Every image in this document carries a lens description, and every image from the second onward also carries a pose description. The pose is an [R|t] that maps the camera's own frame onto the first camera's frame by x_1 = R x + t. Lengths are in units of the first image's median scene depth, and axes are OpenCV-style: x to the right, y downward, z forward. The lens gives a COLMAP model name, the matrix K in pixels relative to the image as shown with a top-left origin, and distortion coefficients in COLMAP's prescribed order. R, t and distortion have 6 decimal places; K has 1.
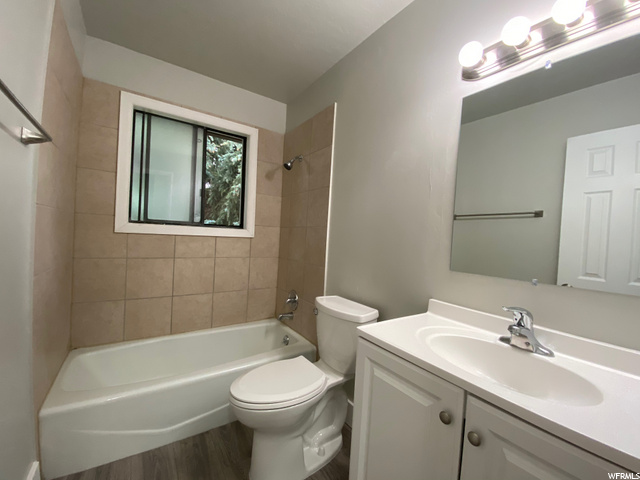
lens RADIAL K [[258.4, 0, 320.0], [0, 258.4, 240.0], [0, 0, 1]] dist [0.016148, -0.018766]
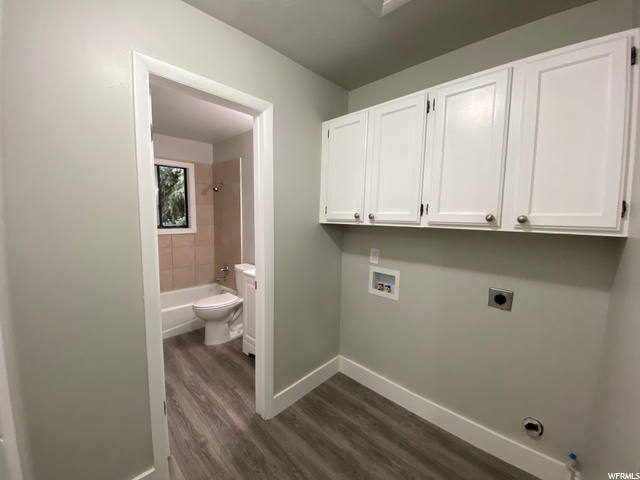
lens RADIAL K [[258.4, 0, 320.0], [0, 258.4, 240.0], [0, 0, 1]] dist [0.016148, -0.018766]
pose [[0.978197, -0.057770, 0.199483, 0.163018], [0.040551, 0.995175, 0.089349, -0.077347], [-0.203683, -0.079312, 0.975819, -0.699404]]
